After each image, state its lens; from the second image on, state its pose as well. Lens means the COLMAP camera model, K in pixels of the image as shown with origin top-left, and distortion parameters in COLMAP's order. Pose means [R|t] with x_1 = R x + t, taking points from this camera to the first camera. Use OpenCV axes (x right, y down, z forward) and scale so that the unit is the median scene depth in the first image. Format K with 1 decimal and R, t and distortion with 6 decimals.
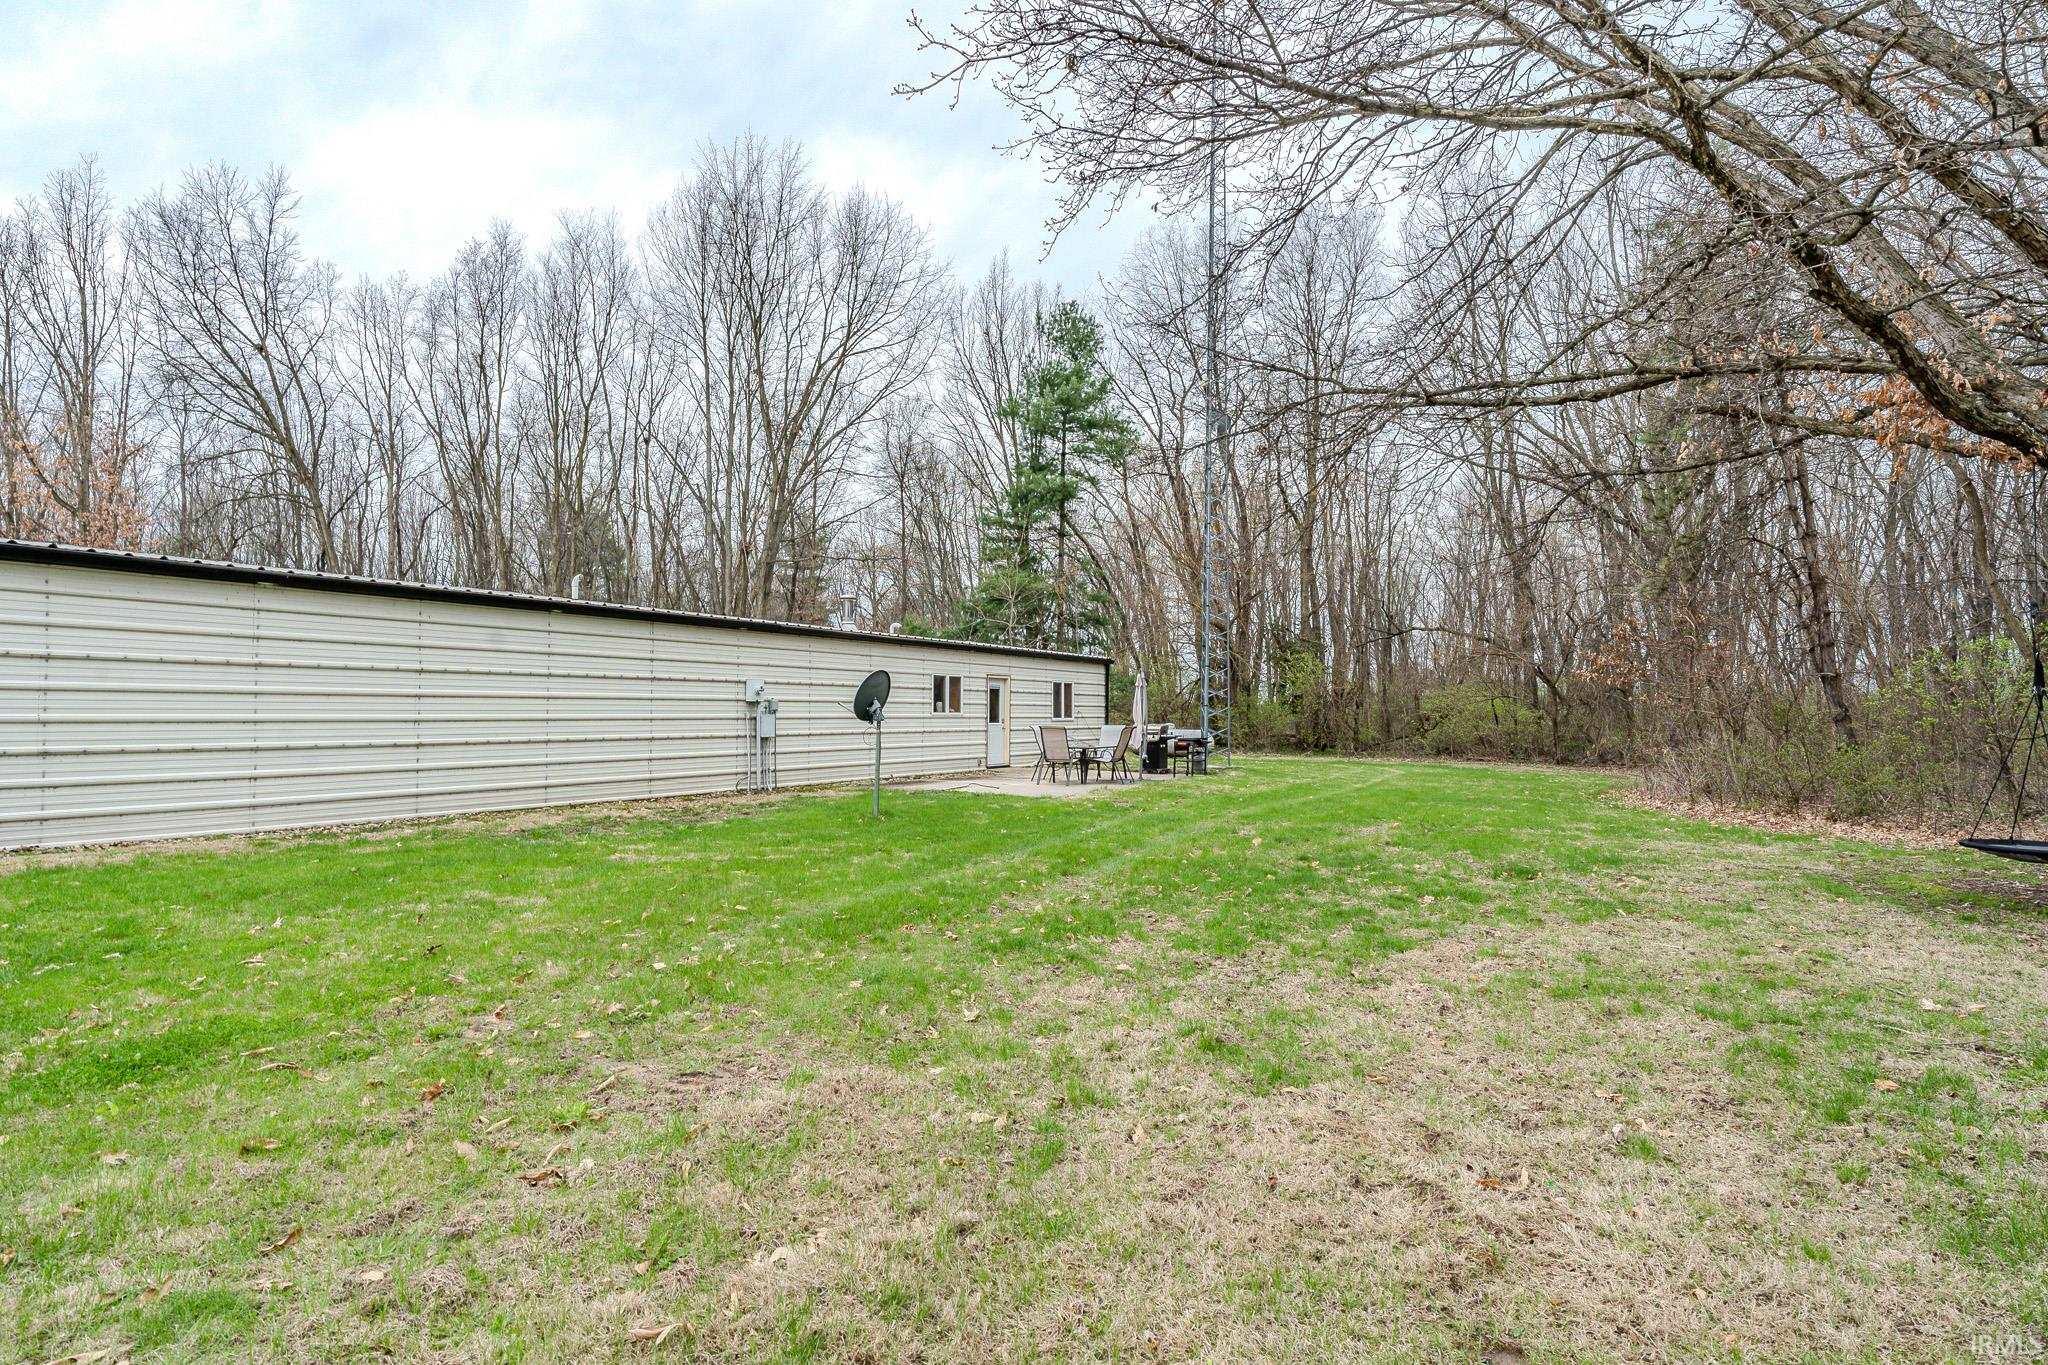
lens RADIAL K [[1130.0, 0, 1023.1], [0, 1130.0, 685.0], [0, 0, 1]] dist [-0.008689, -0.000599]
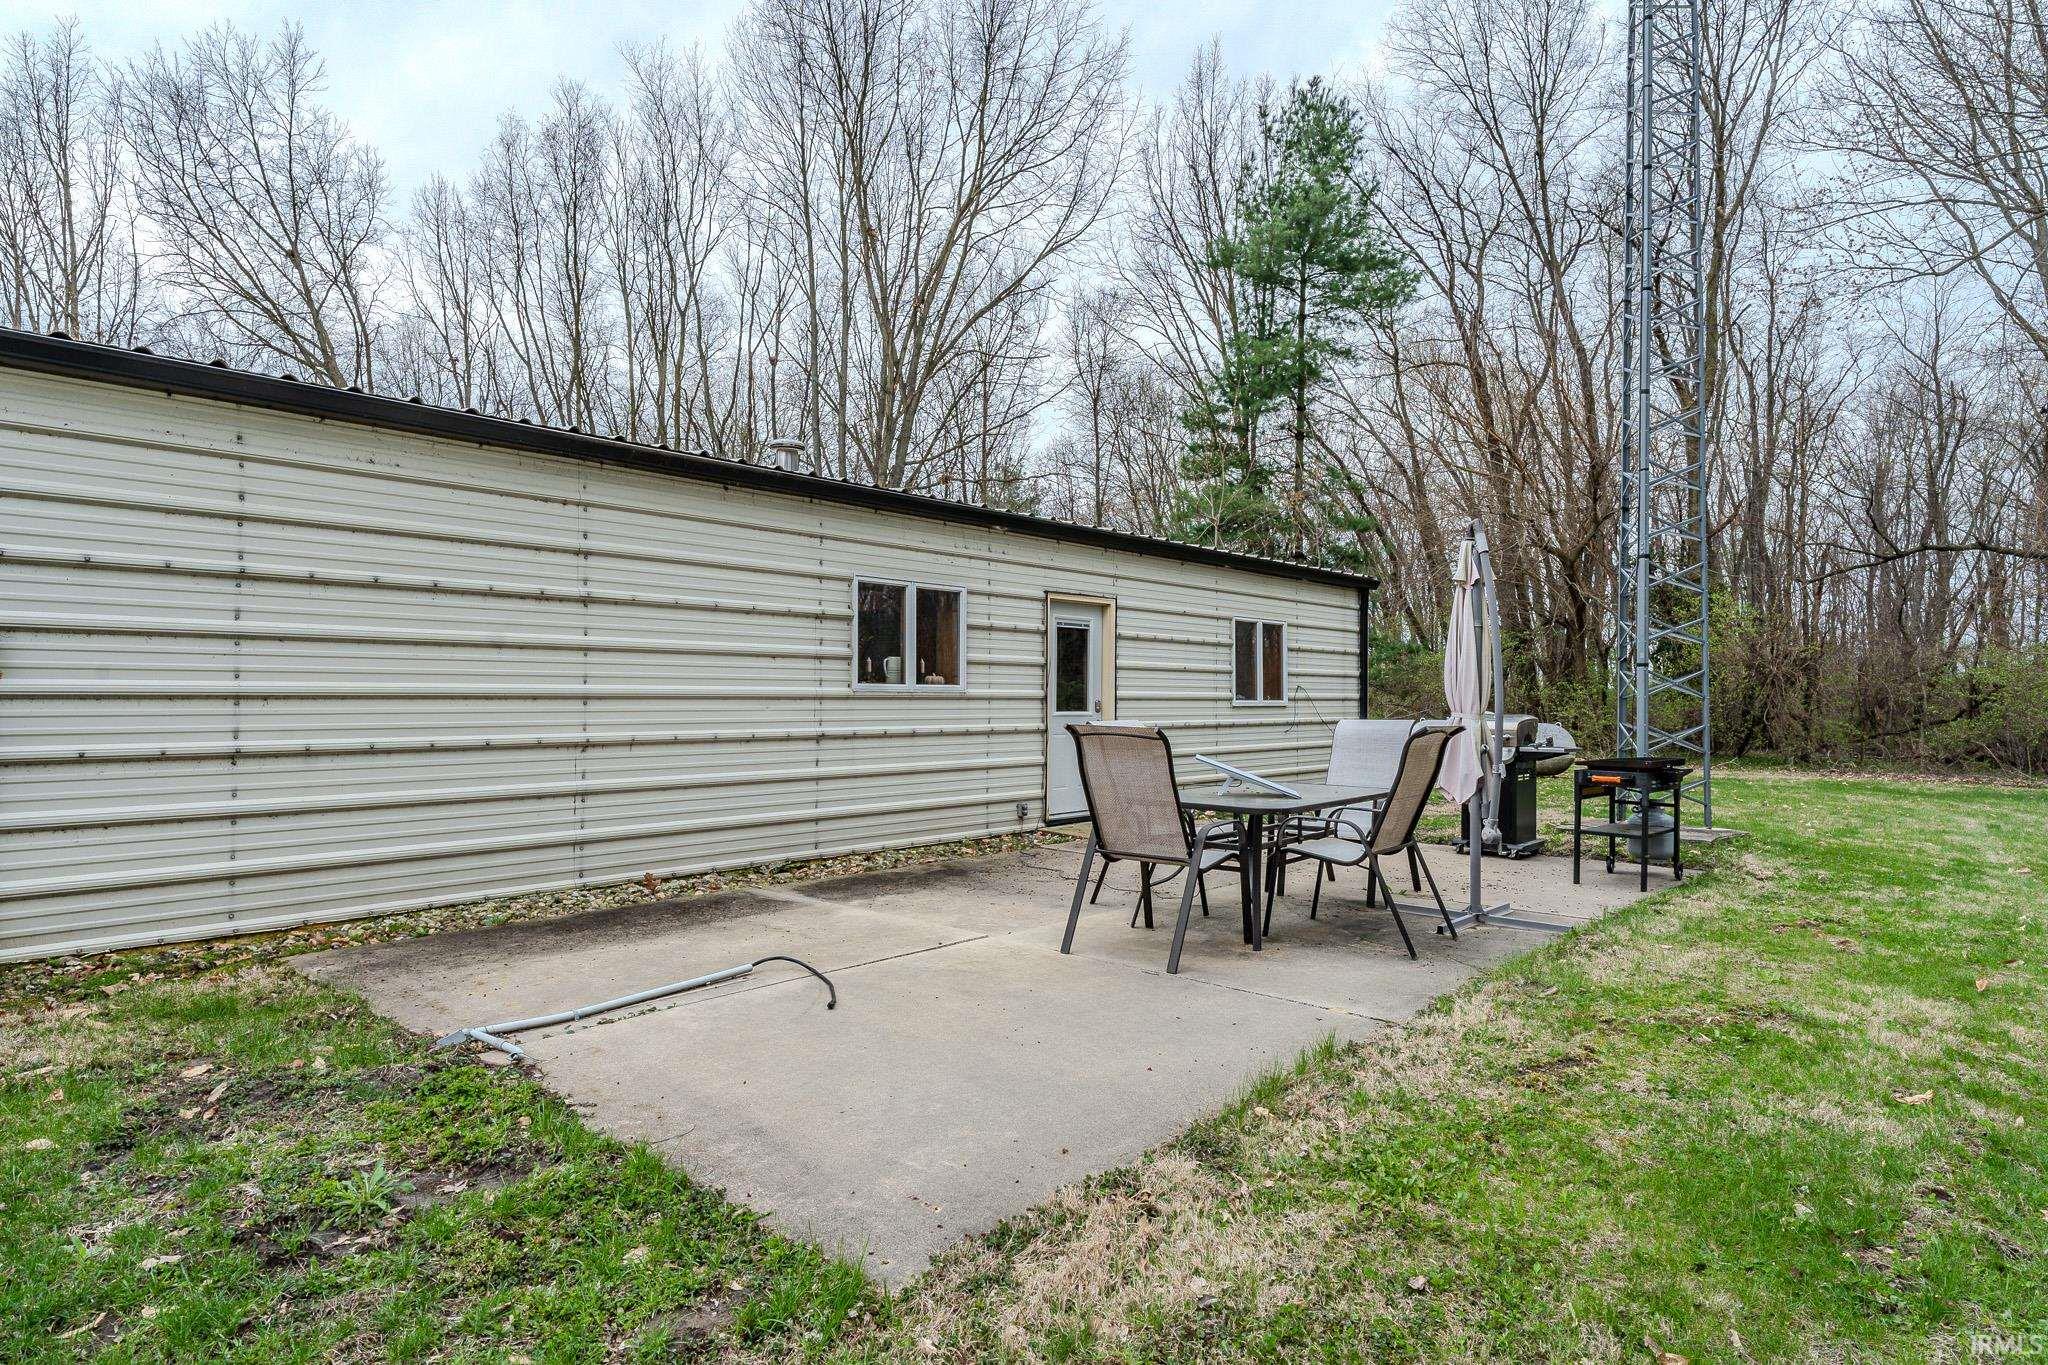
lens RADIAL K [[1130.0, 0, 1025.3], [0, 1130.0, 693.8], [0, 0, 1]] dist [-0.008689, -0.000599]
pose [[0.974613, -0.003485, -0.223870, 0.027128], [0.007279, 0.999844, 0.016122, 0.011098], [0.223779, -0.017342, 0.974486, 0.328332]]
